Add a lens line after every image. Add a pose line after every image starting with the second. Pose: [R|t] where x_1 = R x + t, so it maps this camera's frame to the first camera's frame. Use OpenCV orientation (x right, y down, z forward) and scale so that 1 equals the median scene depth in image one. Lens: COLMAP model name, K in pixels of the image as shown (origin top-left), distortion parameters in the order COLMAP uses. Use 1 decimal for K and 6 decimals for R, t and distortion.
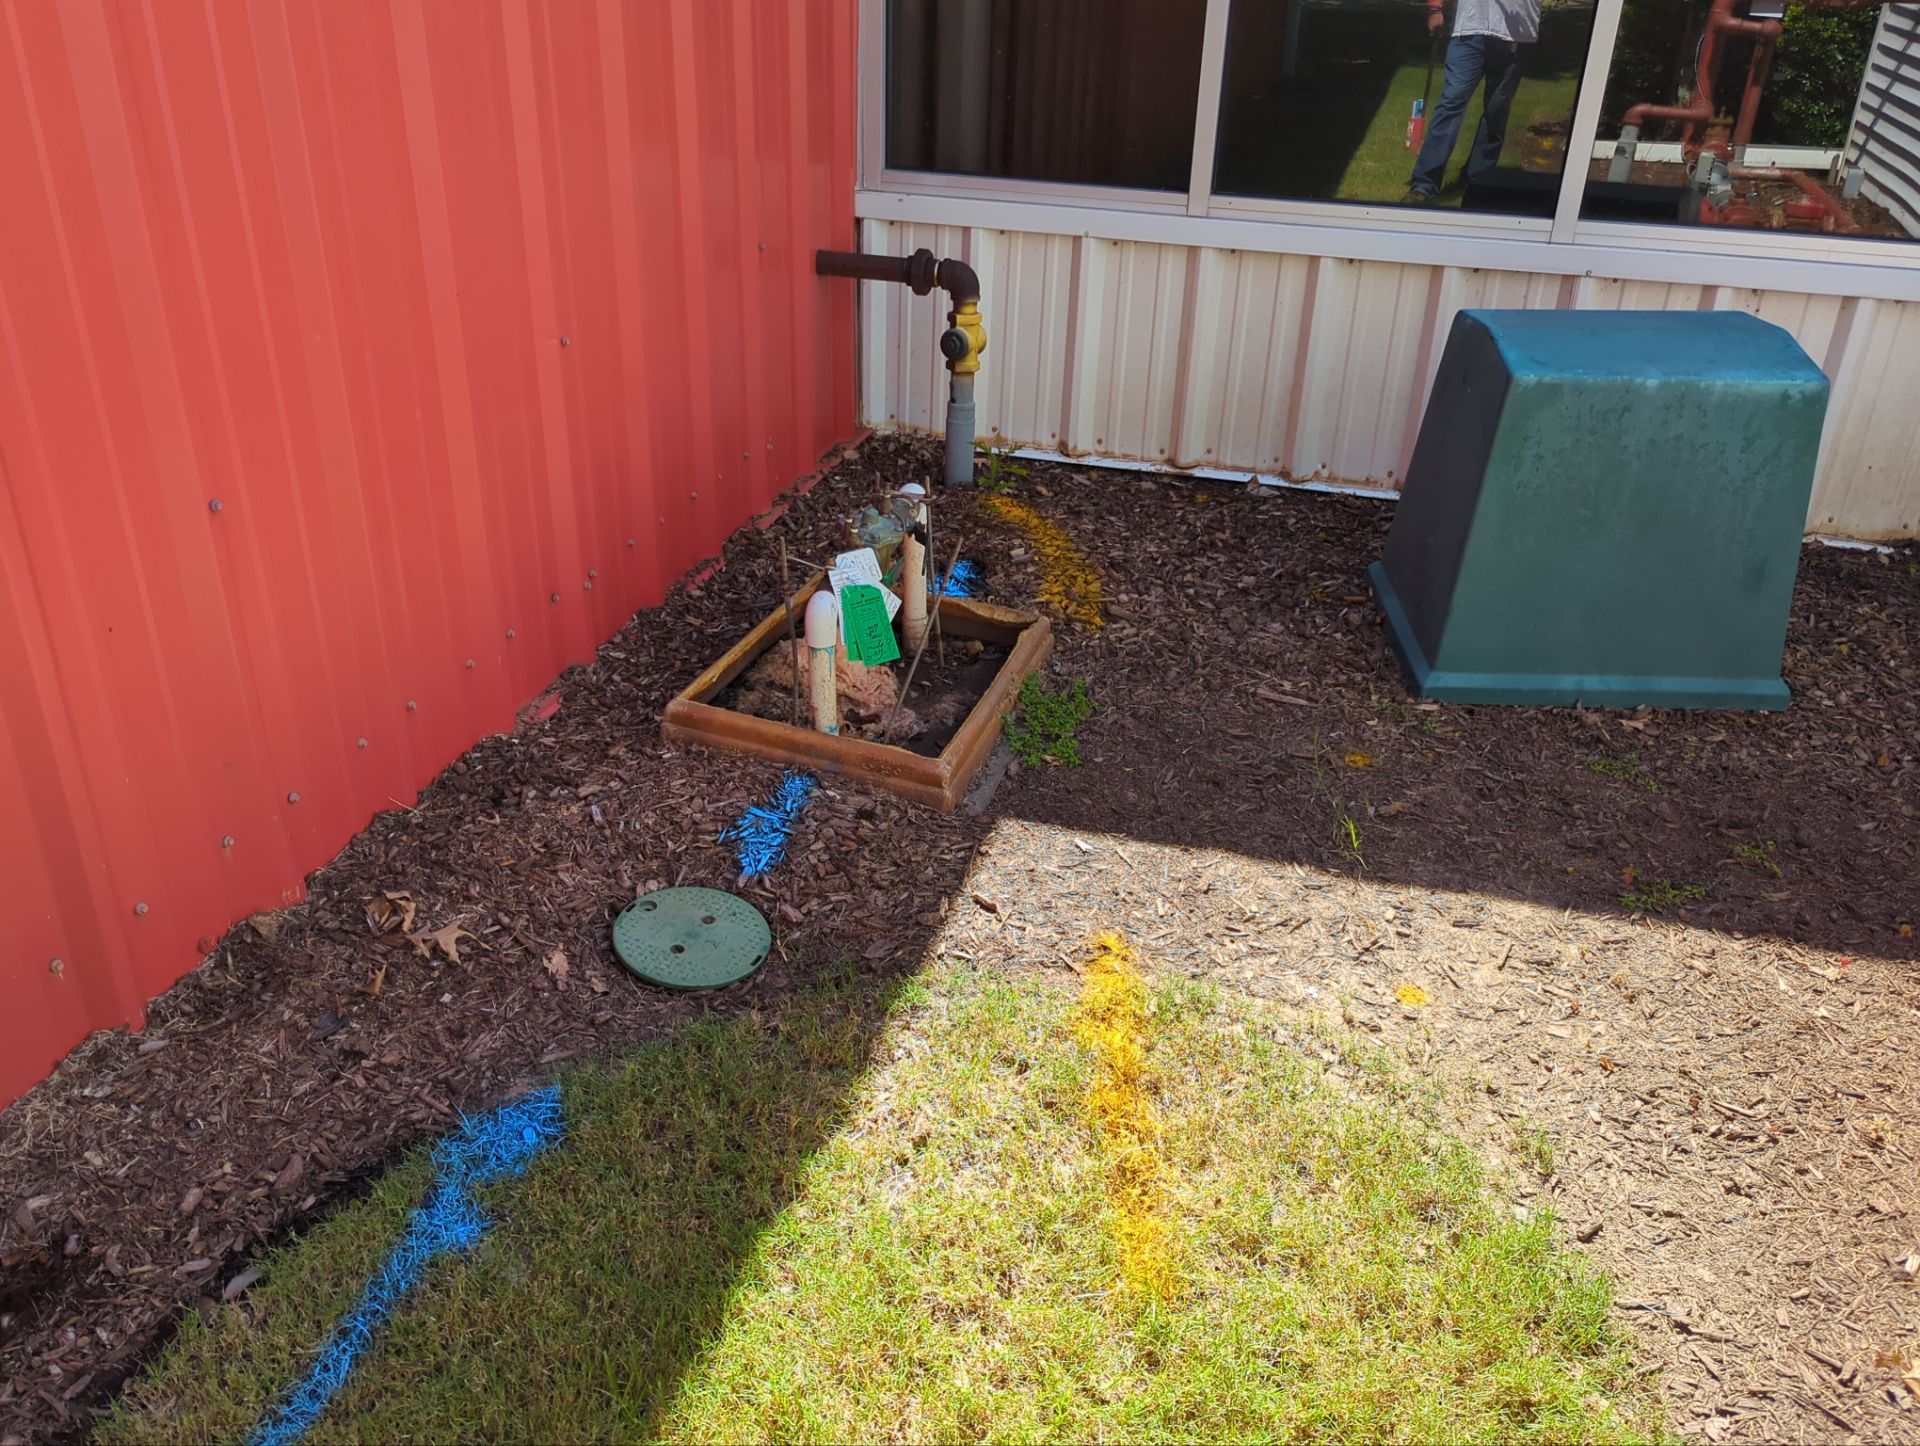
lens RADIAL K [[1566.1, 0, 955.0], [0, 1566.1, 714.7], [0, 0, 1]] dist [0.062450, -0.059506]
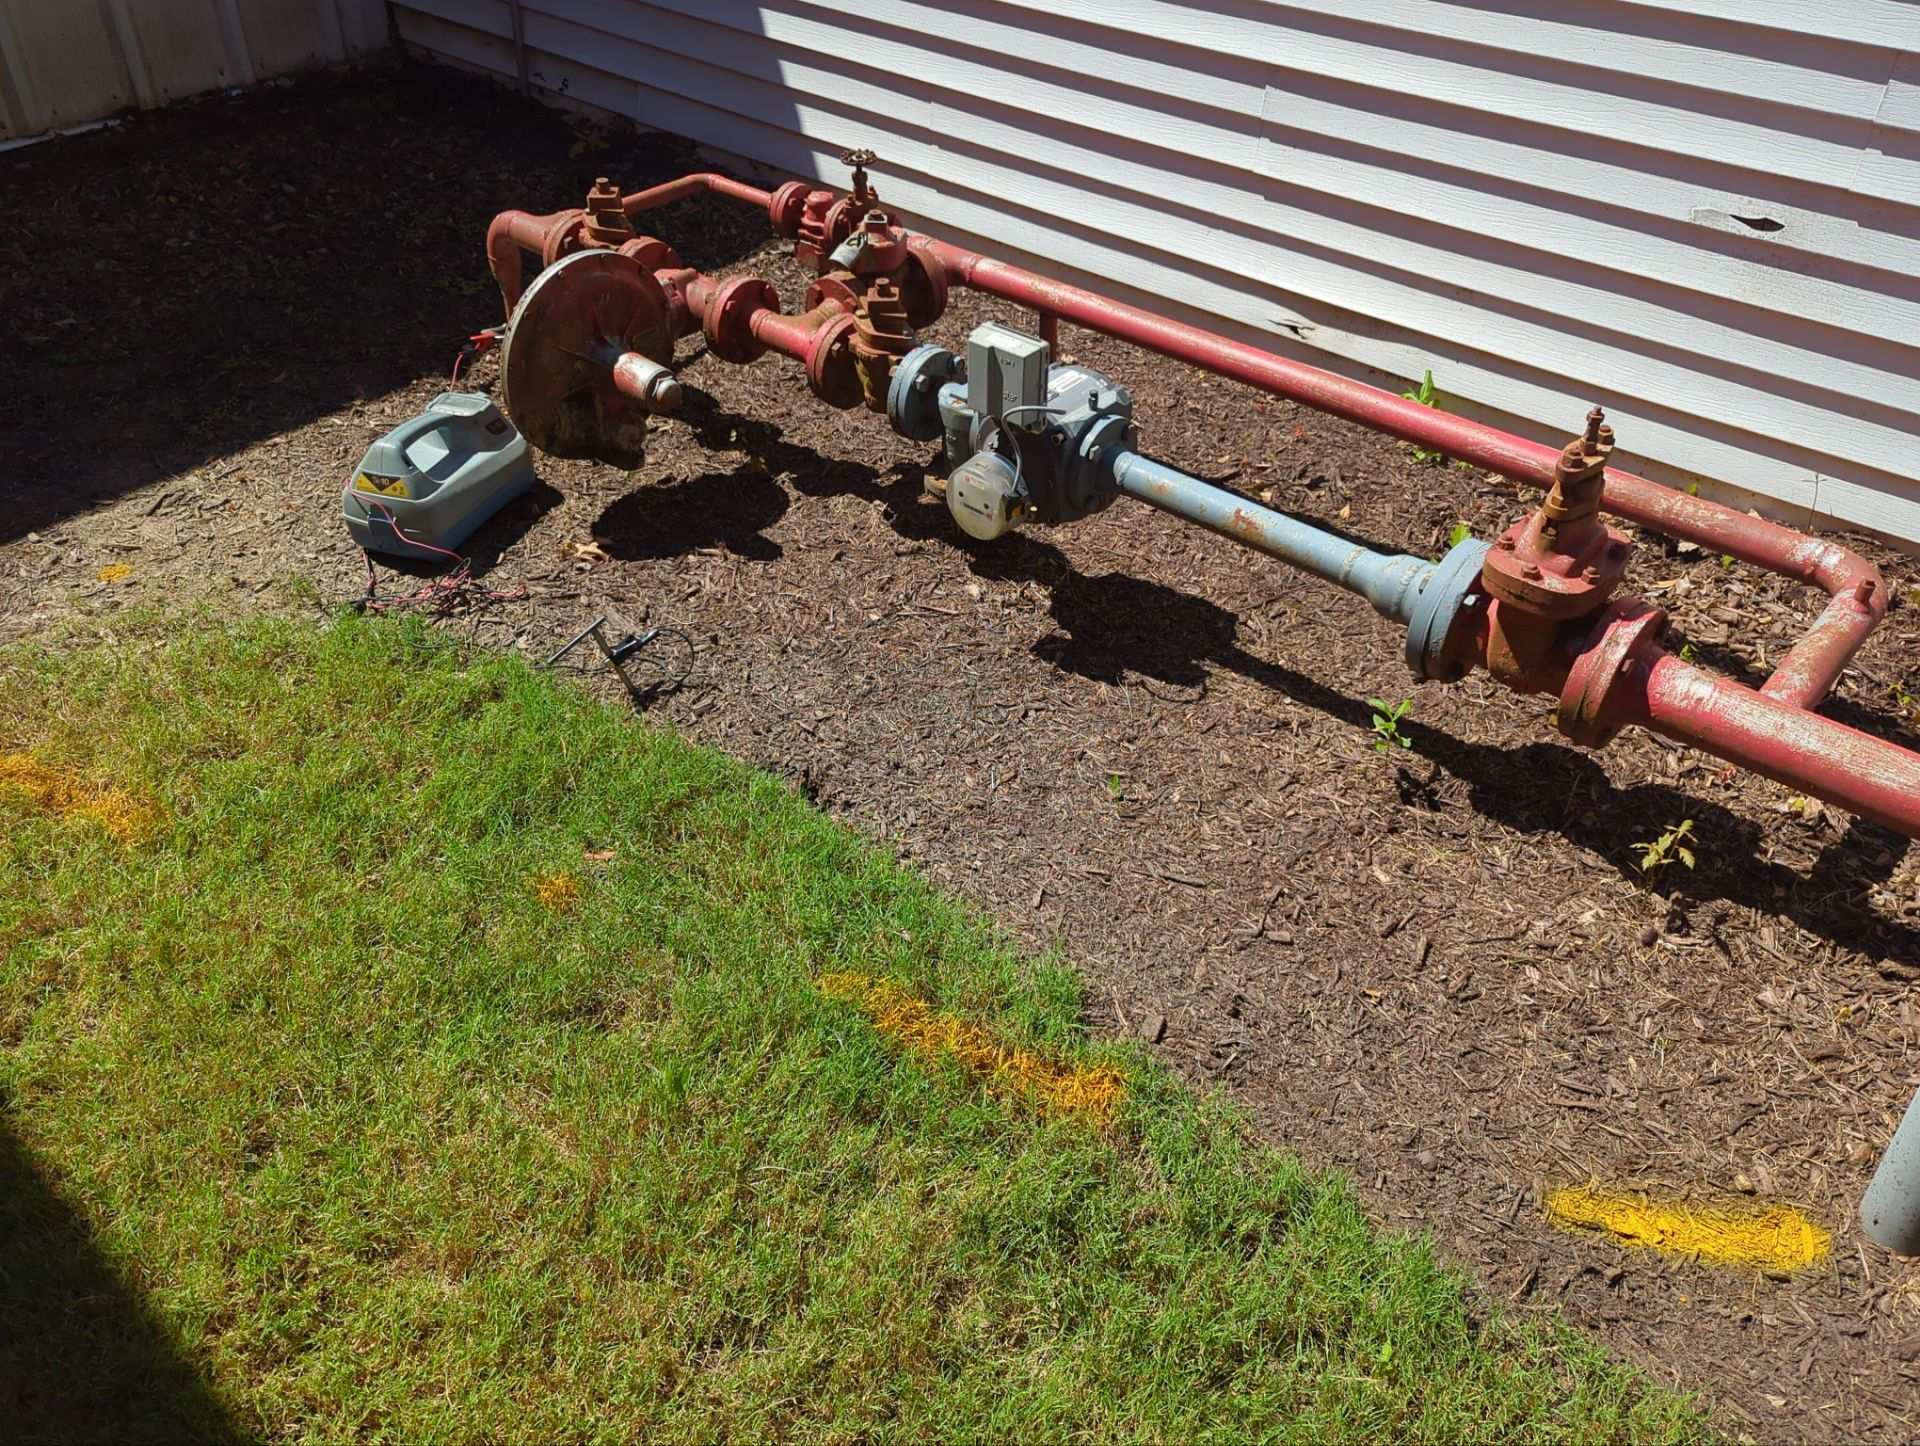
lens RADIAL K [[1566.1, 0, 955.8], [0, 1566.1, 714.0], [0, 0, 1]] dist [0.062450, -0.059506]
pose [[0.427437, -0.569195, 0.702364, -0.190171], [0.423130, 0.812521, 0.400962, 0.037402], [-0.798911, 0.125806, 0.588145, -0.082337]]
